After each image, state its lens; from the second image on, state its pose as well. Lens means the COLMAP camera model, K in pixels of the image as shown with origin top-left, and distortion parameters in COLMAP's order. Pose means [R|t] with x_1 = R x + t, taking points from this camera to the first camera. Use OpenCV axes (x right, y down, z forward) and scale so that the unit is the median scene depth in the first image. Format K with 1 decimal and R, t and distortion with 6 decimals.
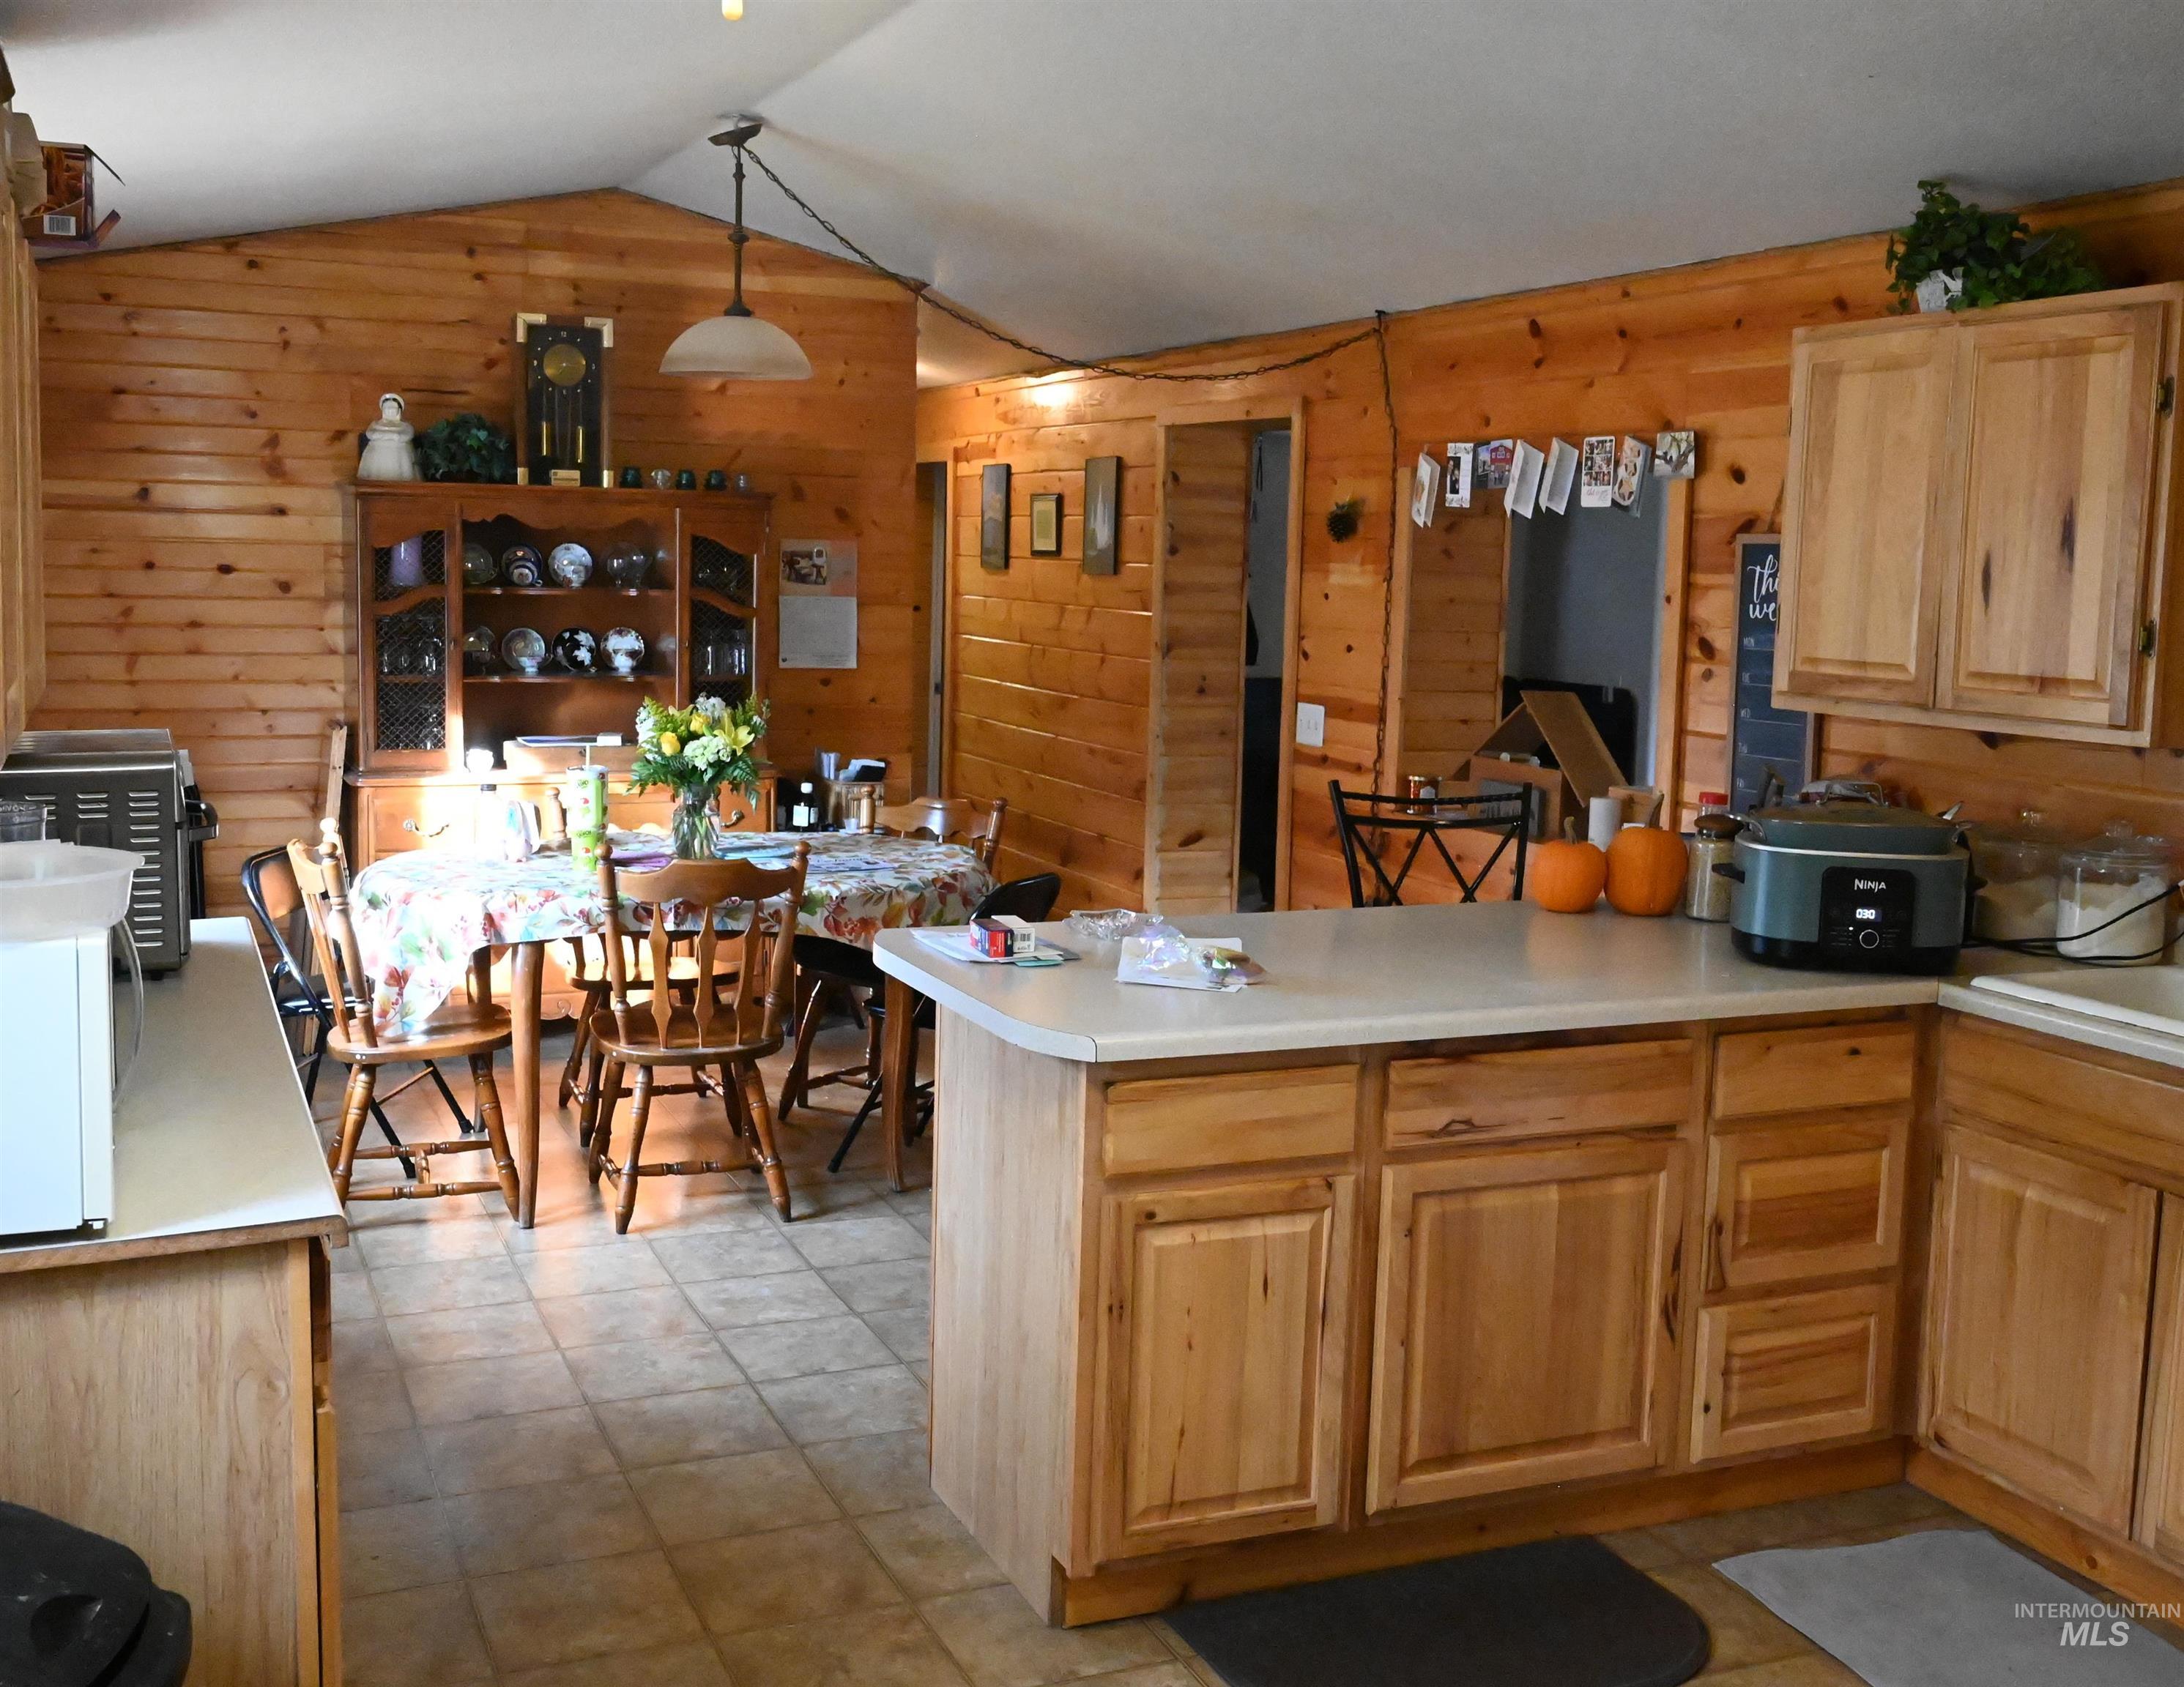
lens RADIAL K [[2218.8, 0, 1078.3], [0, 2218.8, 825.3], [0, 0, 1]] dist [0.008877, 0.000000]
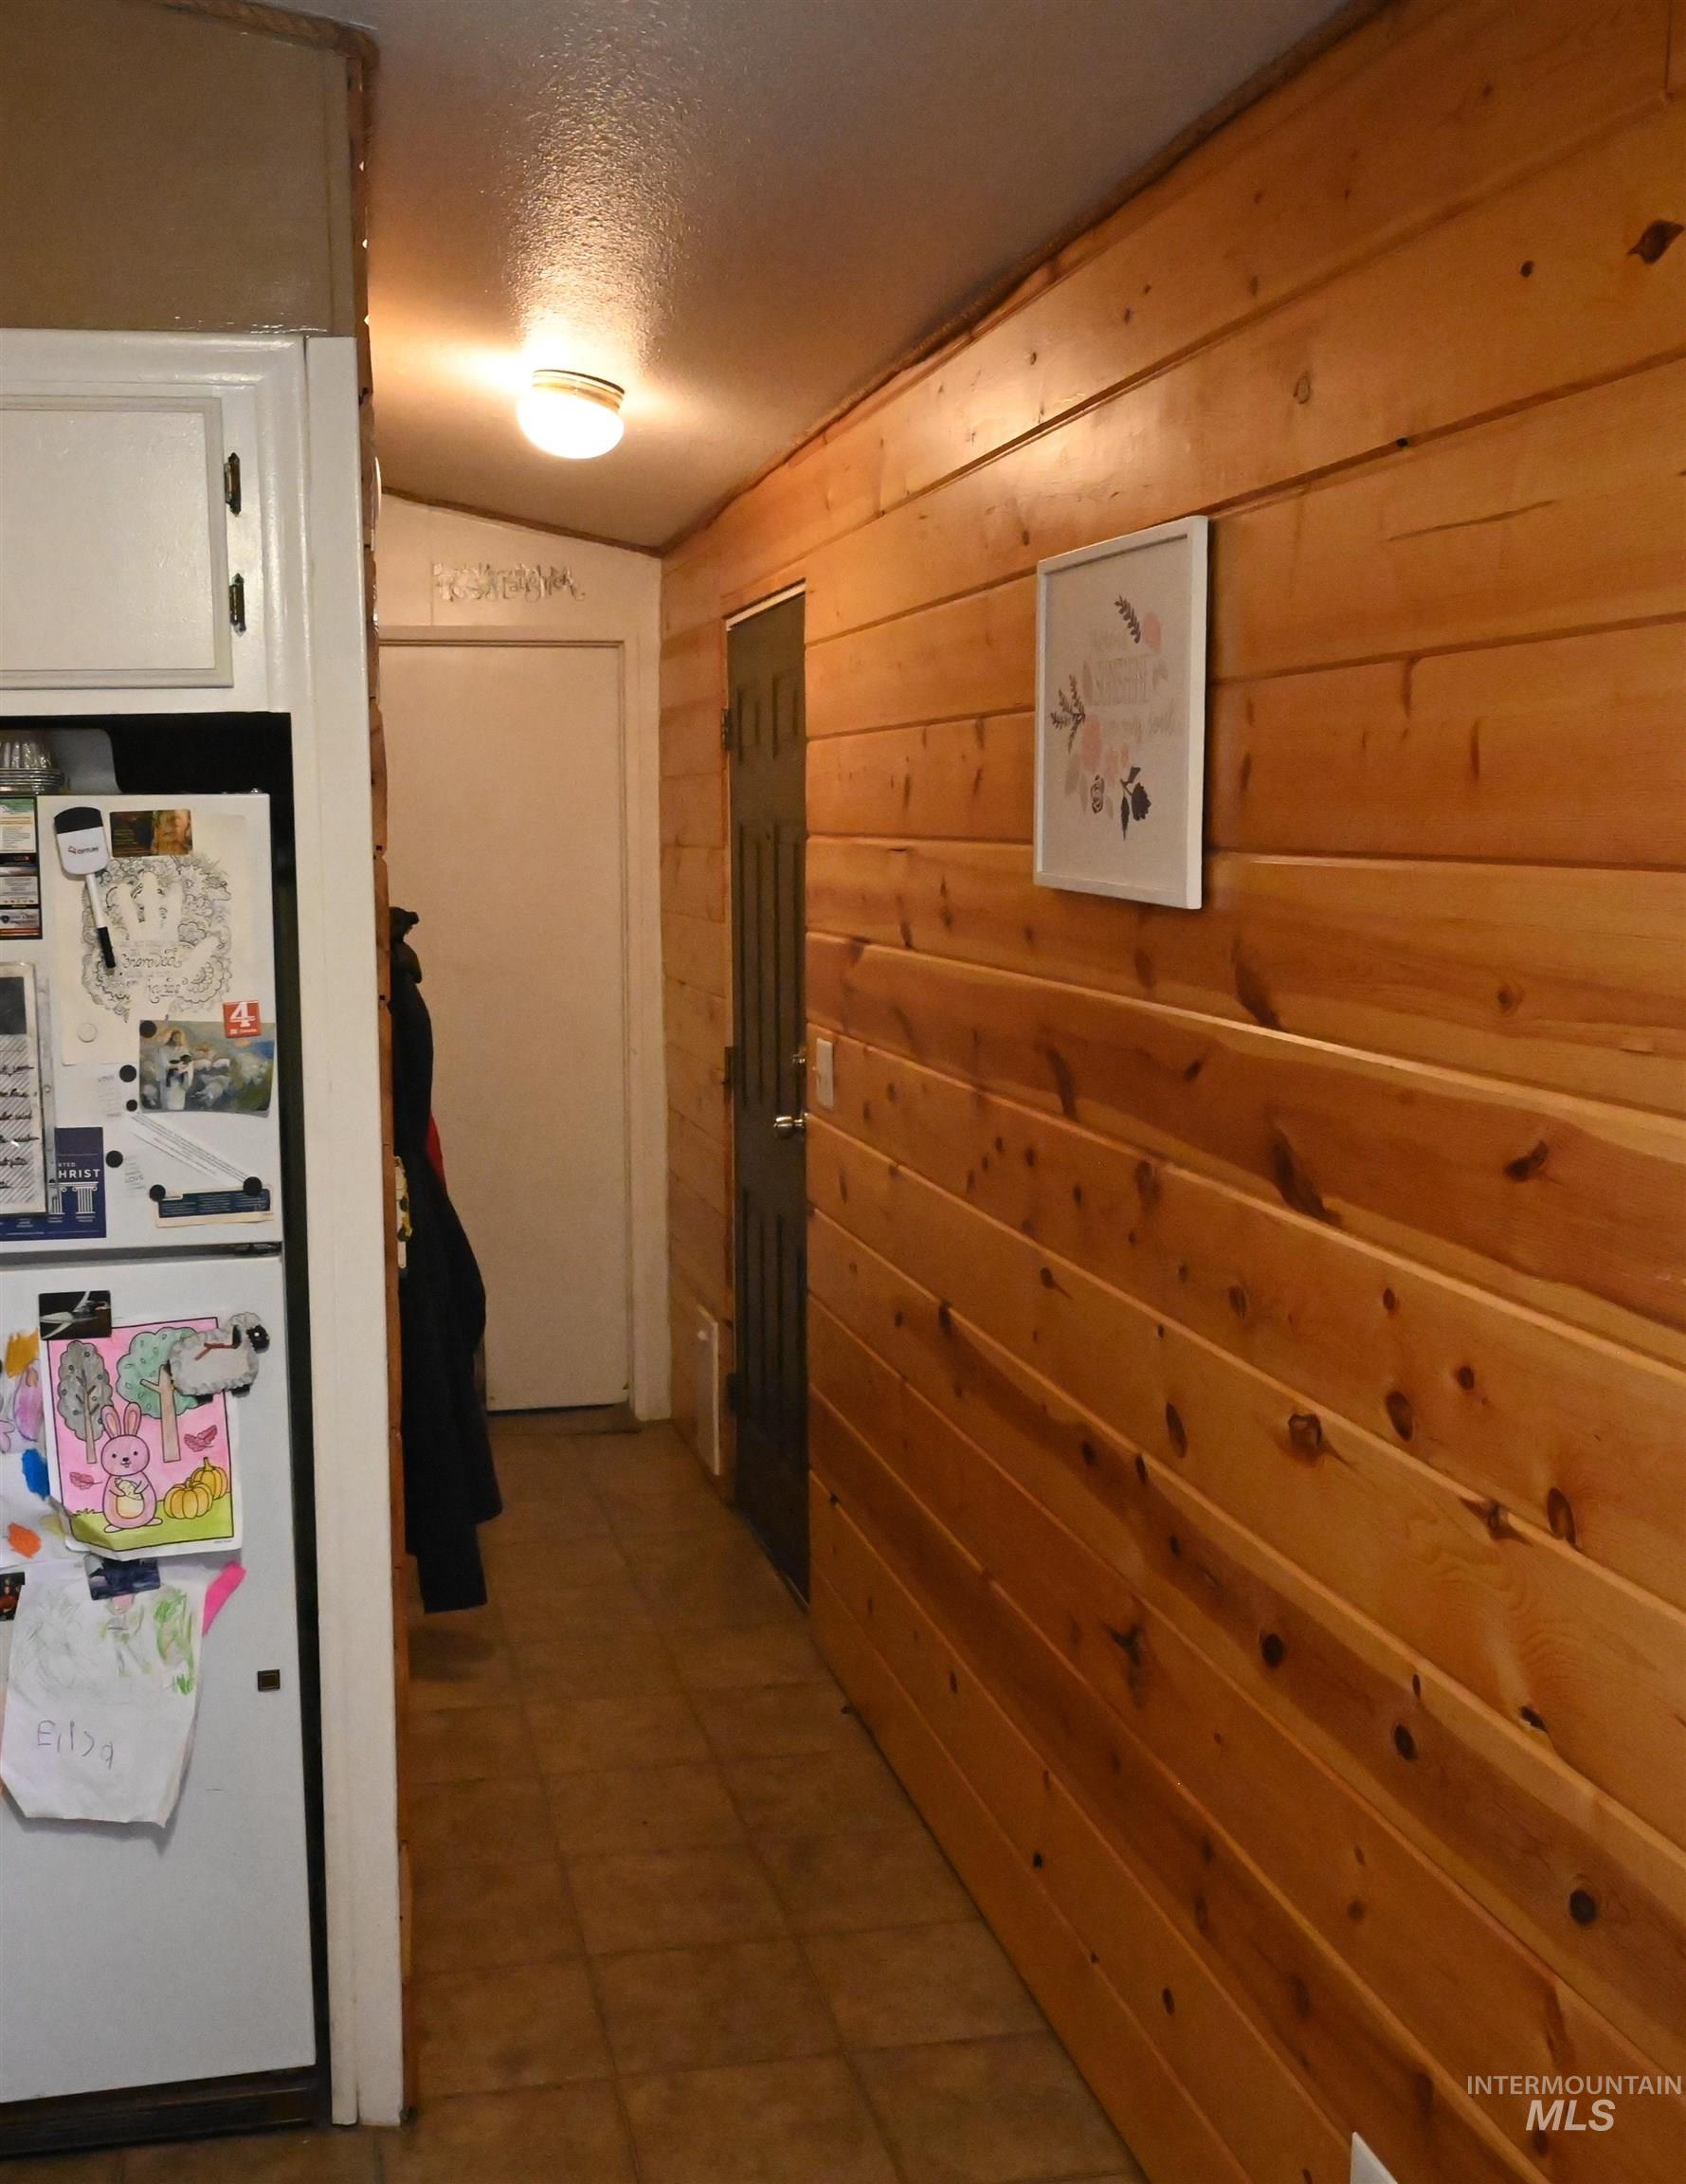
lens RADIAL K [[2218.9, 0, 841.6], [0, 2218.9, 1092.3], [0, 0, 1]] dist [0.008877, 0.000000]
pose [[-0.986268, -0.043238, 0.159395, -0.237670], [-0.002634, 0.969118, 0.246583, -0.218175], [-0.165134, 0.242777, -0.955924, 1.689644]]
